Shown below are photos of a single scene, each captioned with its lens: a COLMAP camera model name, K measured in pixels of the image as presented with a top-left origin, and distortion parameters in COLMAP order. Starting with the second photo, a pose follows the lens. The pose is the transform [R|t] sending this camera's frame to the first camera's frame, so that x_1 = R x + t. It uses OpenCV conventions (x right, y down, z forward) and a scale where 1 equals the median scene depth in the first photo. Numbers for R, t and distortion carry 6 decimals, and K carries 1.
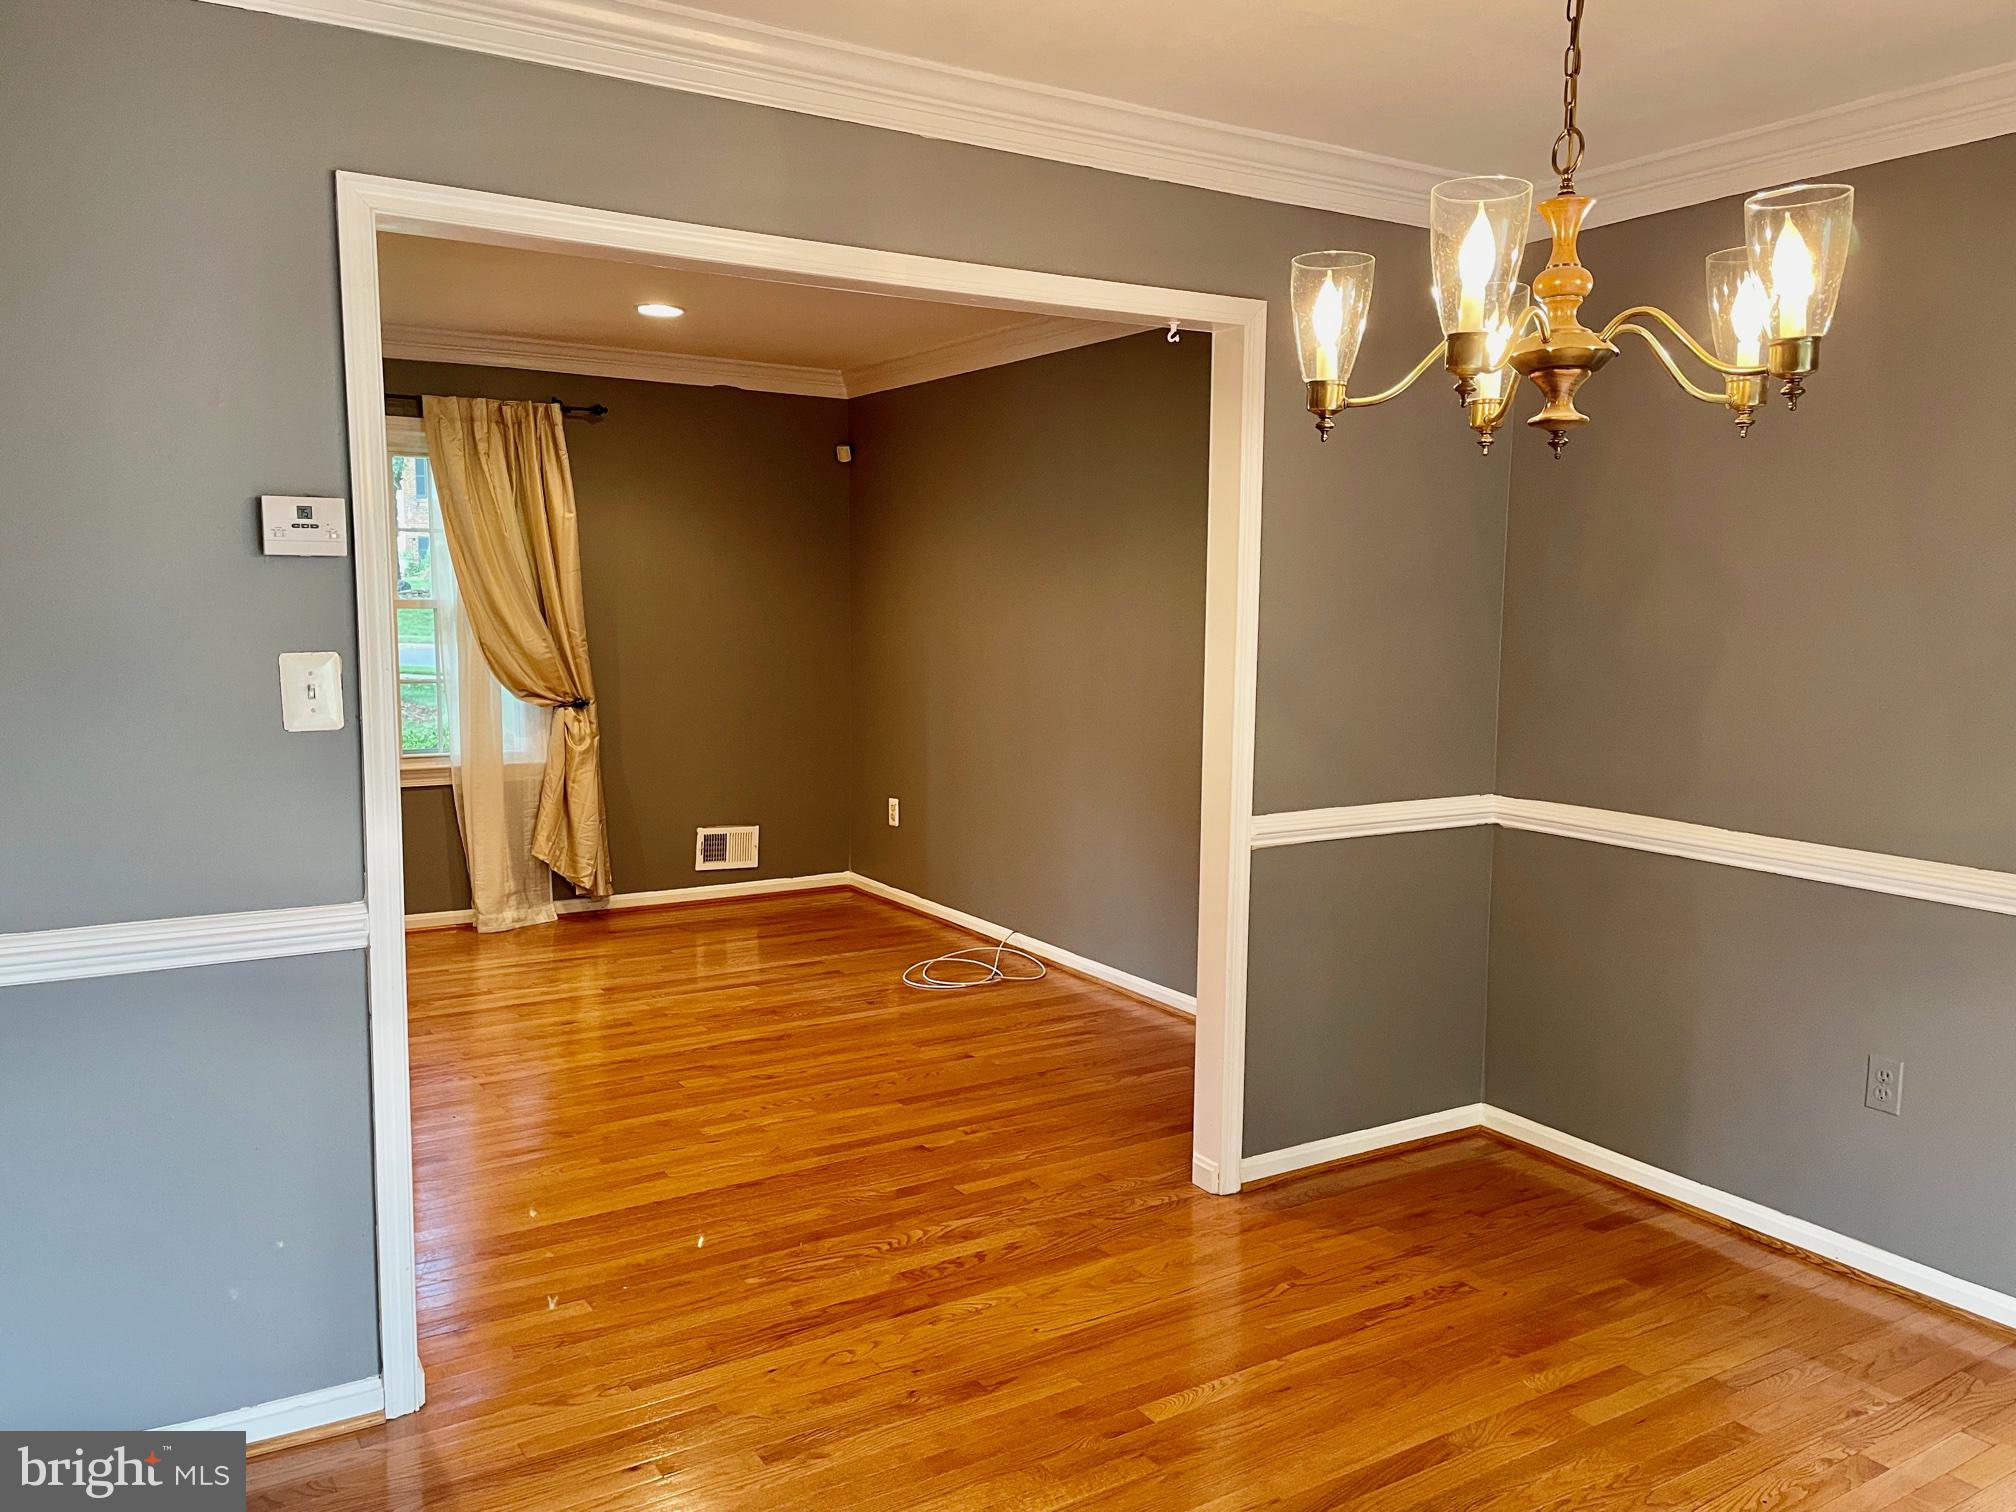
lens RADIAL K [[1549.9, 0, 1002.7], [0, 1549.9, 765.0], [0, 0, 1]] dist [0.122109, -0.190592]
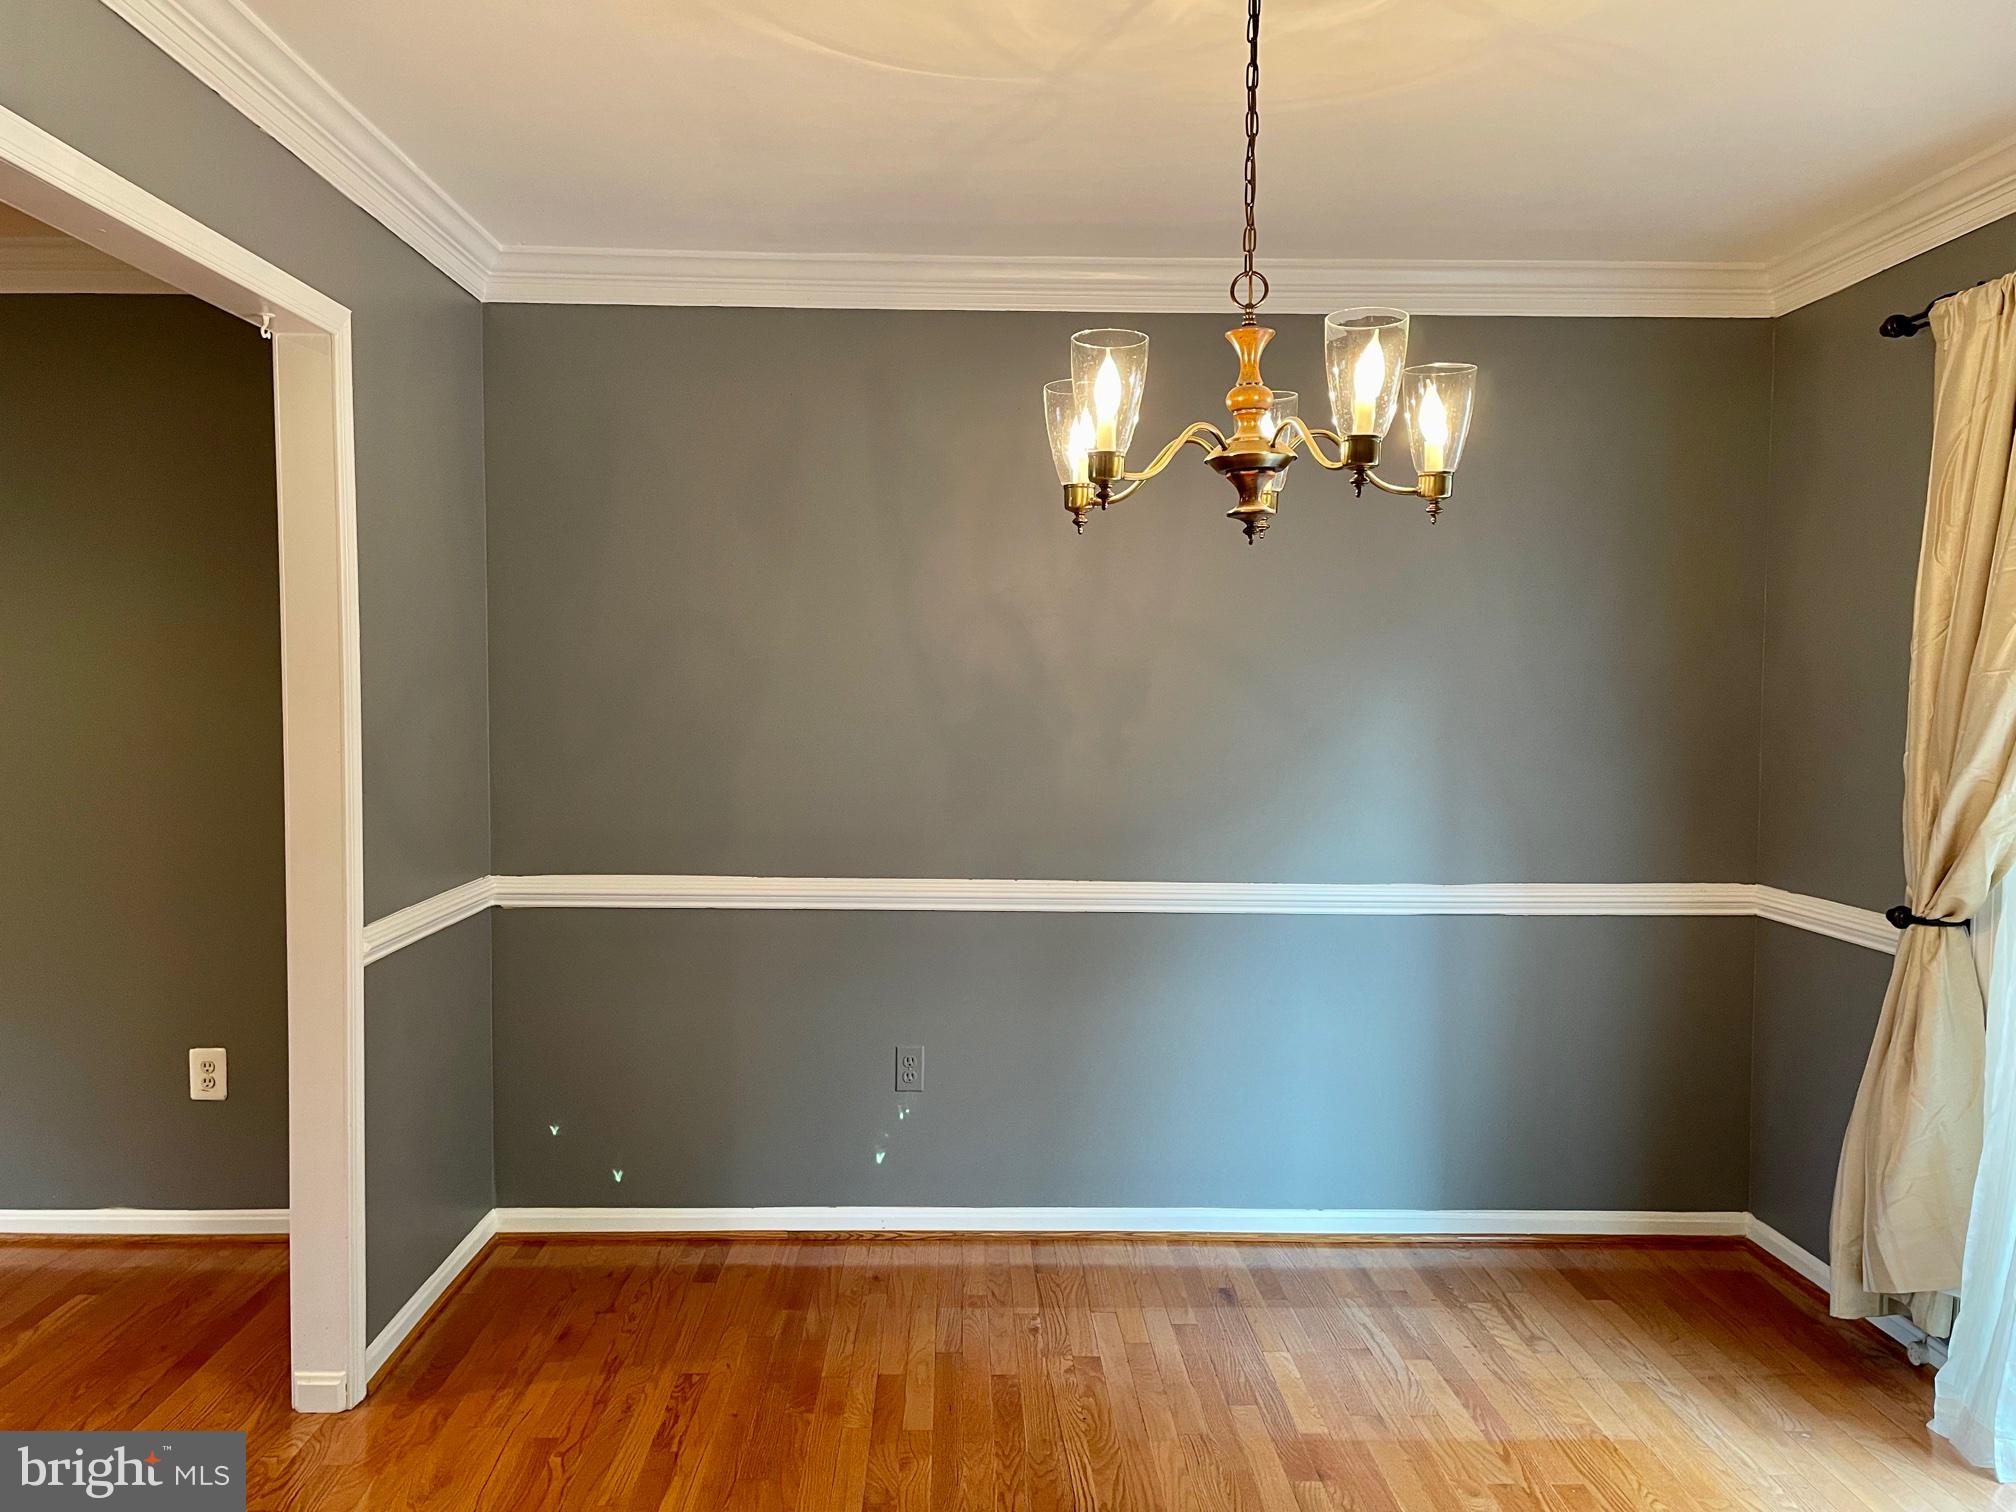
lens RADIAL K [[1549.9, 0, 1002.7], [0, 1549.9, 765.0], [0, 0, 1]] dist [0.122109, -0.190592]
pose [[0.500532, -0.049587, 0.864297, -0.278583], [0.092551, 0.995702, 0.003528, -0.018031], [-0.860757, 0.078226, 0.502969, 0.210134]]
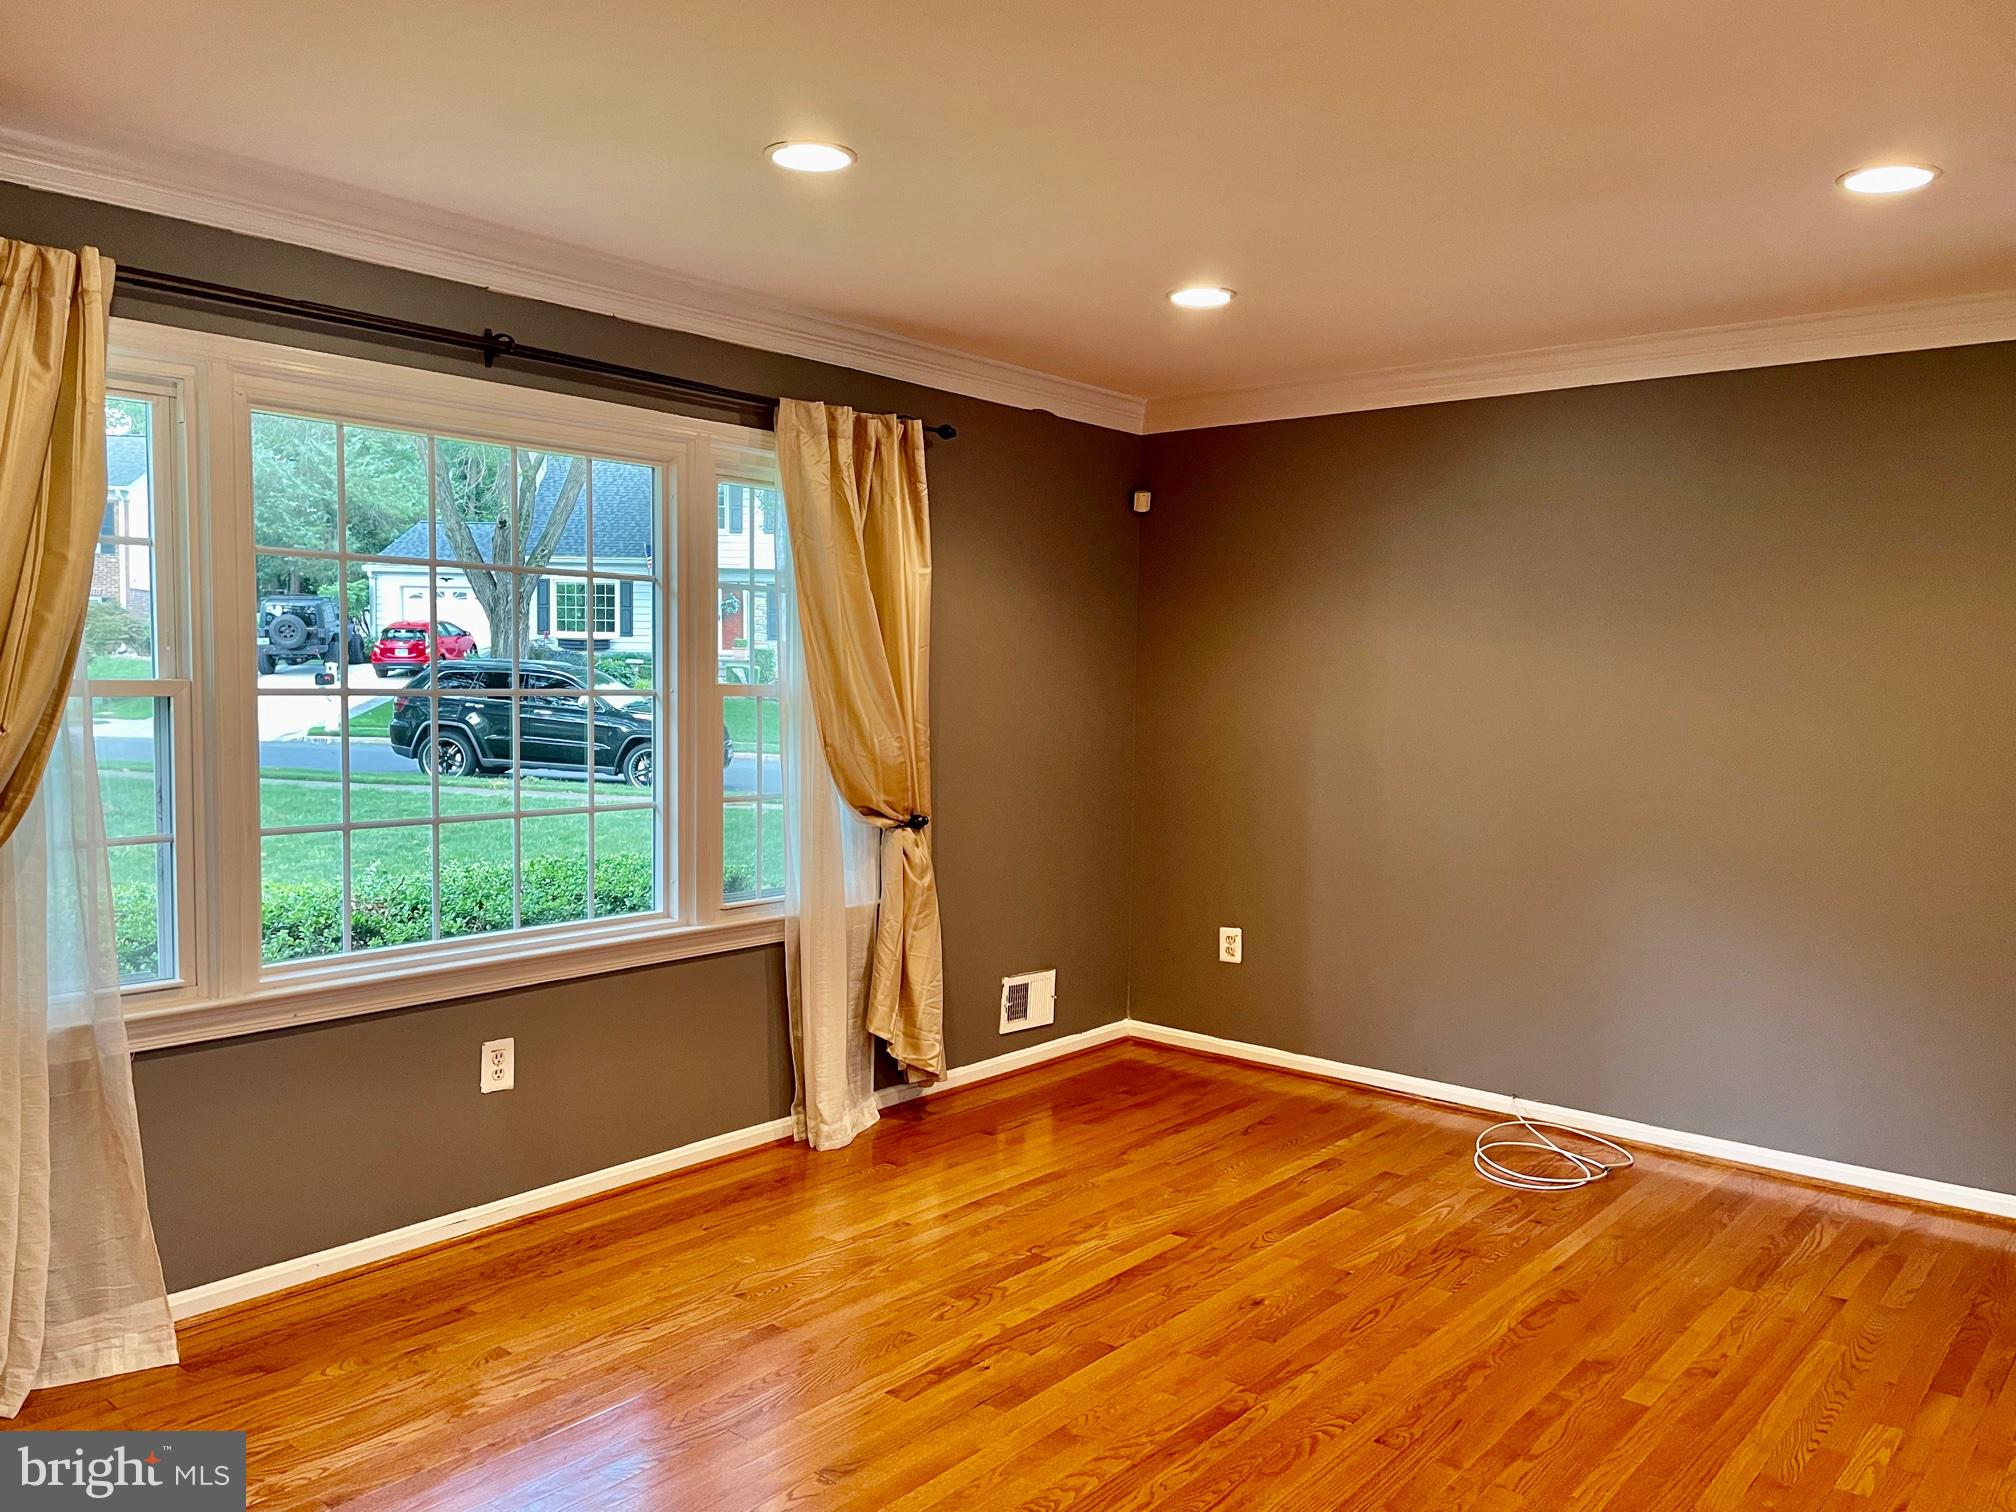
lens RADIAL K [[1543.8, 0, 1008.0], [0, 1543.8, 756.0], [0, 0, 1]] dist [0.081888, -0.115374]
pose [[0.946185, -0.010070, 0.323468, -0.620895], [0.025344, 0.998752, -0.043041, -0.050568], [-0.322631, 0.048923, 0.945260, 0.388747]]
